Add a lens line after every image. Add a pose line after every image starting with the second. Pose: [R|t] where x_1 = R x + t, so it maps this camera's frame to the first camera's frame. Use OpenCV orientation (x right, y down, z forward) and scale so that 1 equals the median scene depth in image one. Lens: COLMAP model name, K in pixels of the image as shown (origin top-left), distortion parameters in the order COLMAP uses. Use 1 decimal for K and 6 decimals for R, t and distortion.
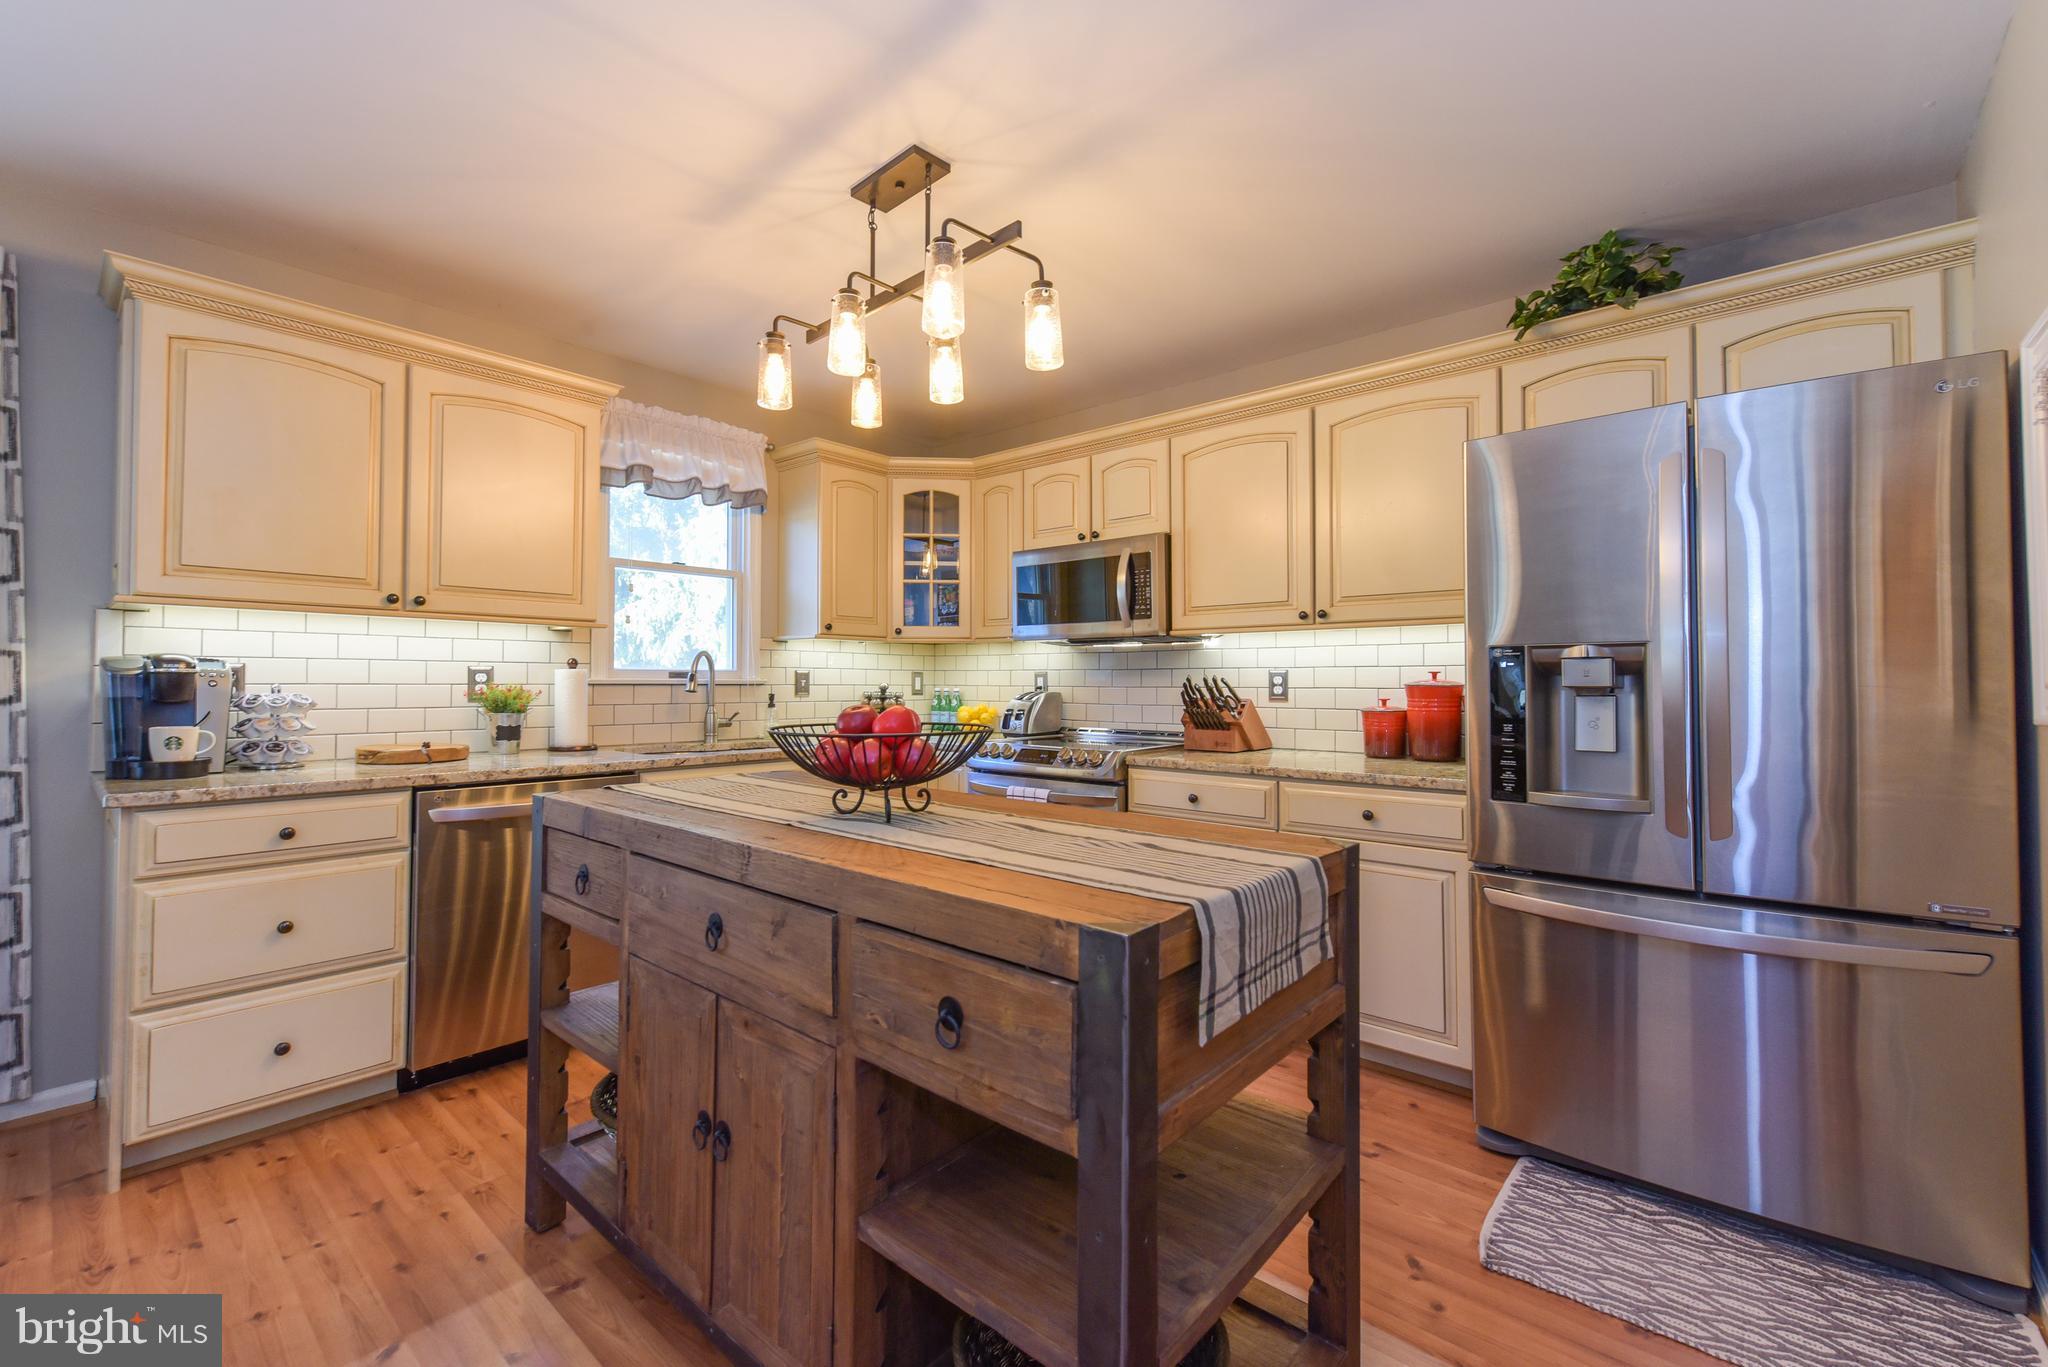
lens RADIAL K [[857.3, 0, 1021.2], [0, 857.3, 666.7], [0, 0, 1]] dist [0.005995, -0.001545]
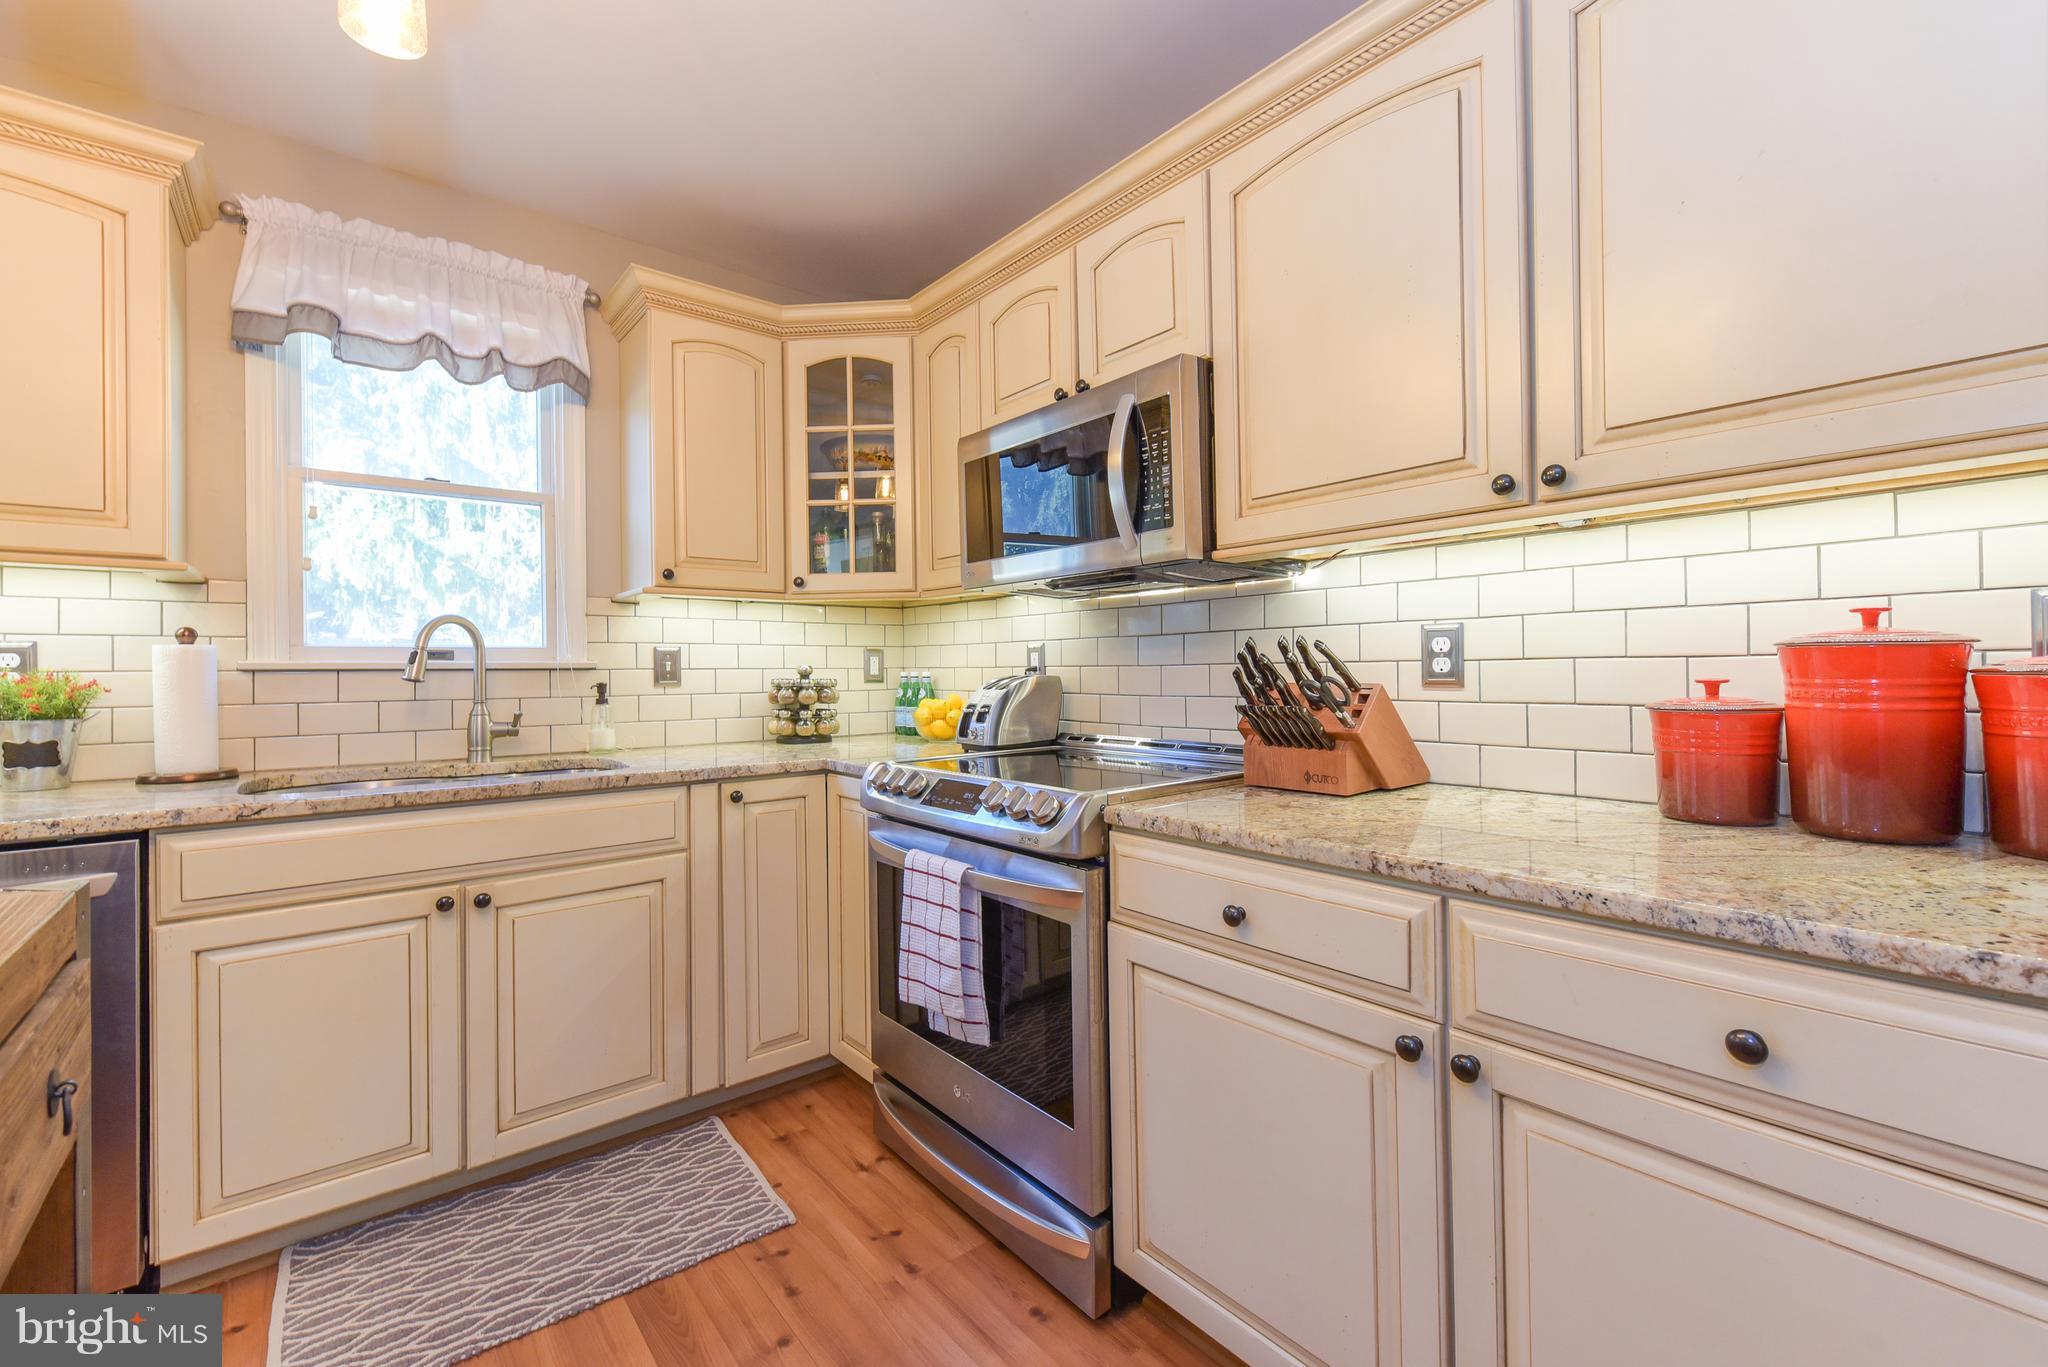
lens RADIAL K [[857.3, 0, 1018.7], [0, 857.3, 664.4], [0, 0, 1]] dist [0.005995, -0.001545]
pose [[0.985832, -0.014000, -0.167149, 0.166665], [0.015920, 0.999822, 0.010151, 0.021235], [0.166977, -0.012669, 0.985879, 0.554301]]
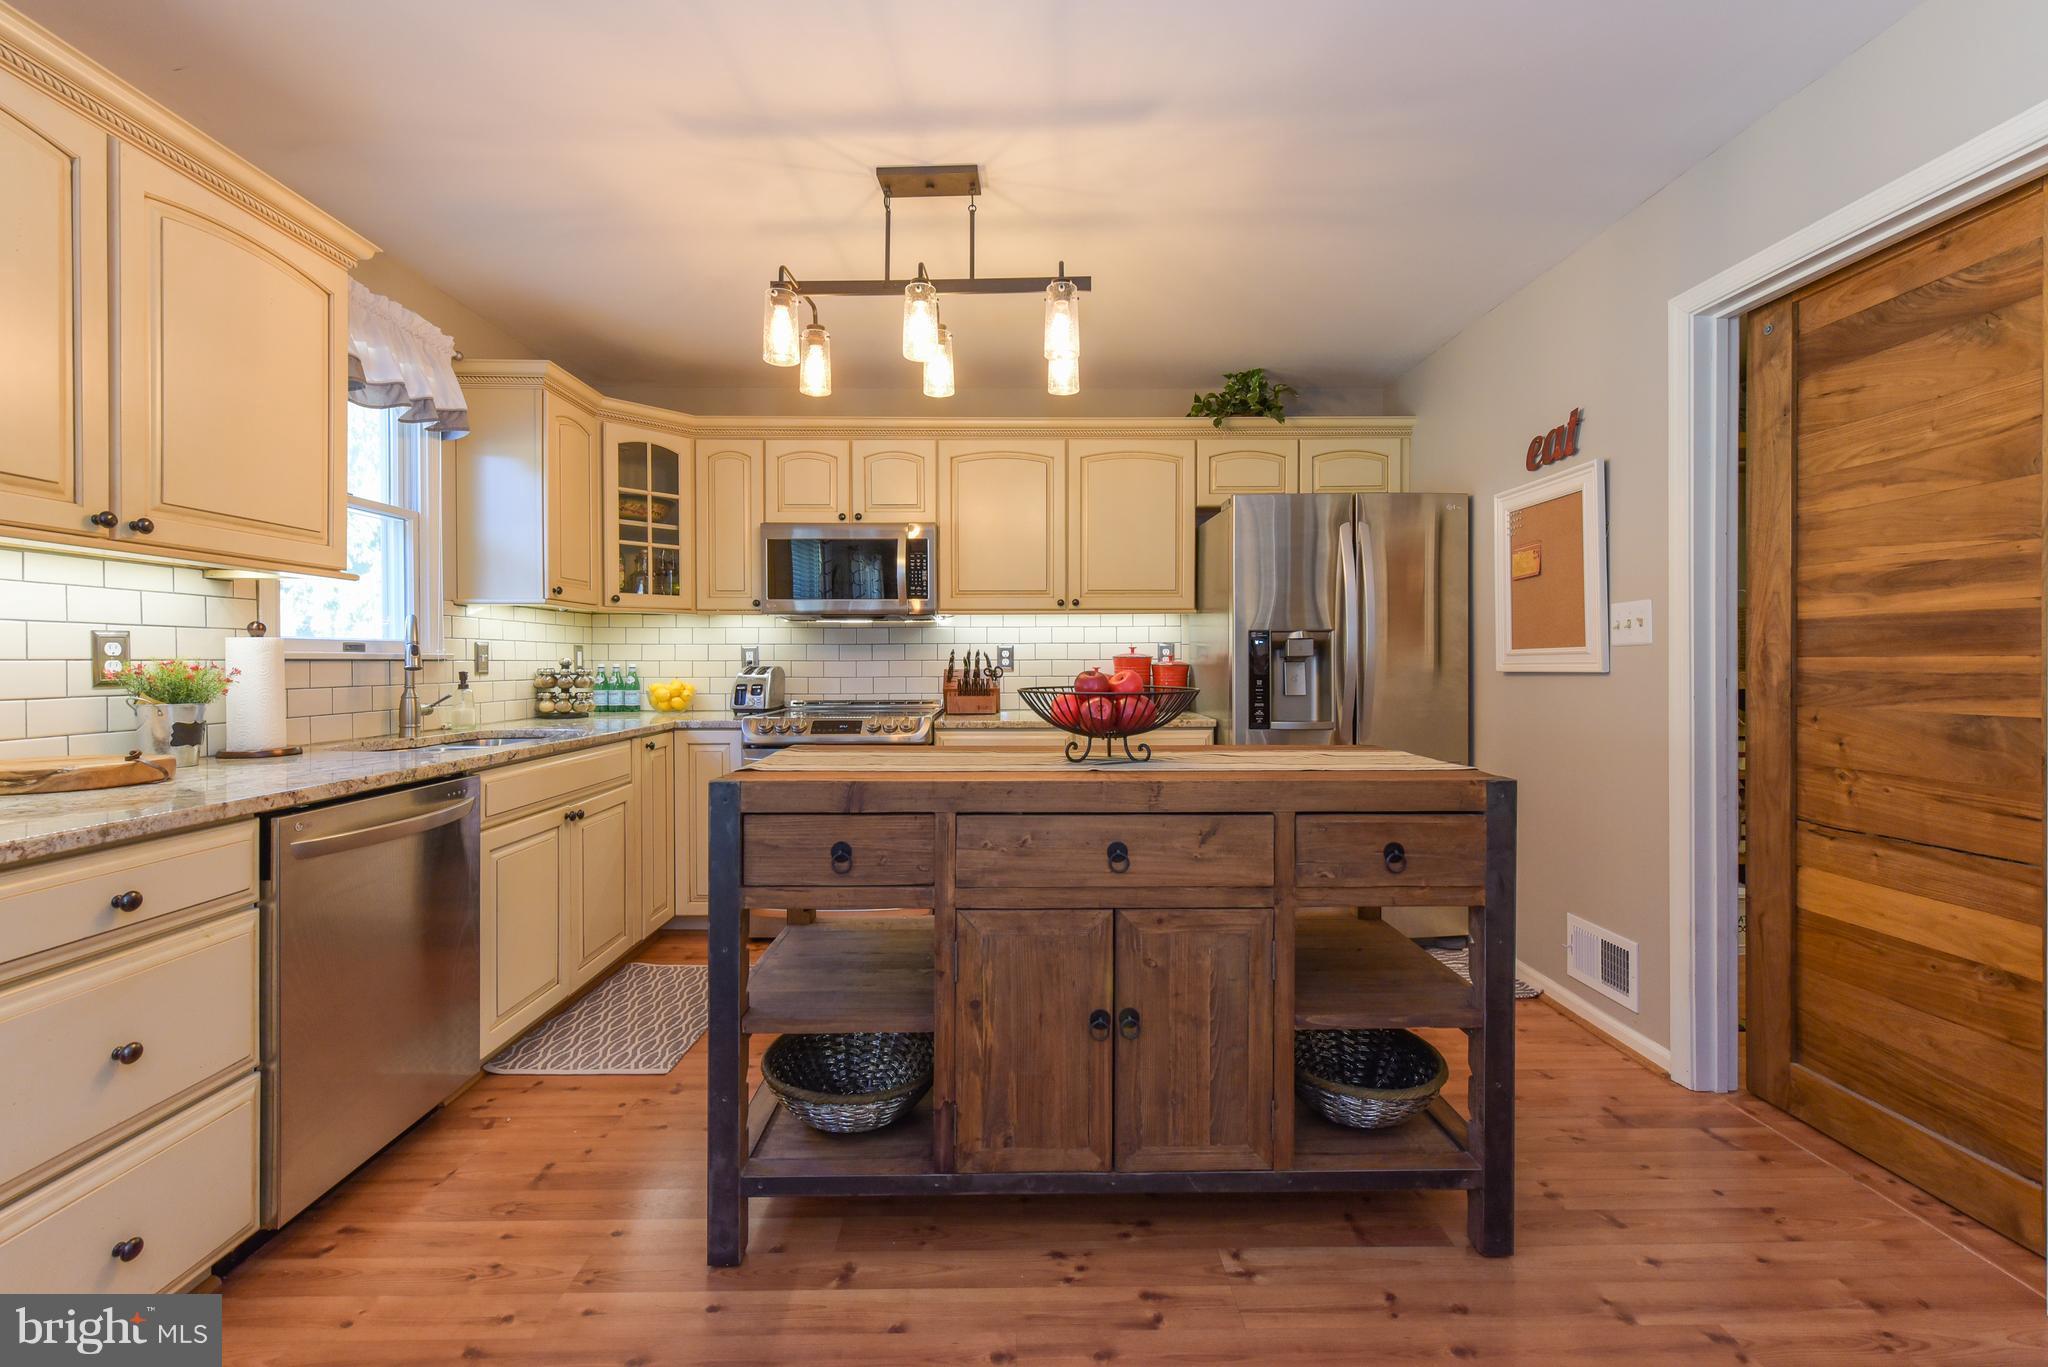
lens RADIAL K [[857.3, 0, 1022.0], [0, 857.3, 666.1], [0, 0, 1]] dist [0.005995, -0.001545]
pose [[0.743403, -0.009845, 0.668771, -0.581966], [-0.007633, 0.999702, 0.023201, 0.005559], [-0.668800, -0.022352, 0.743106, 0.091007]]
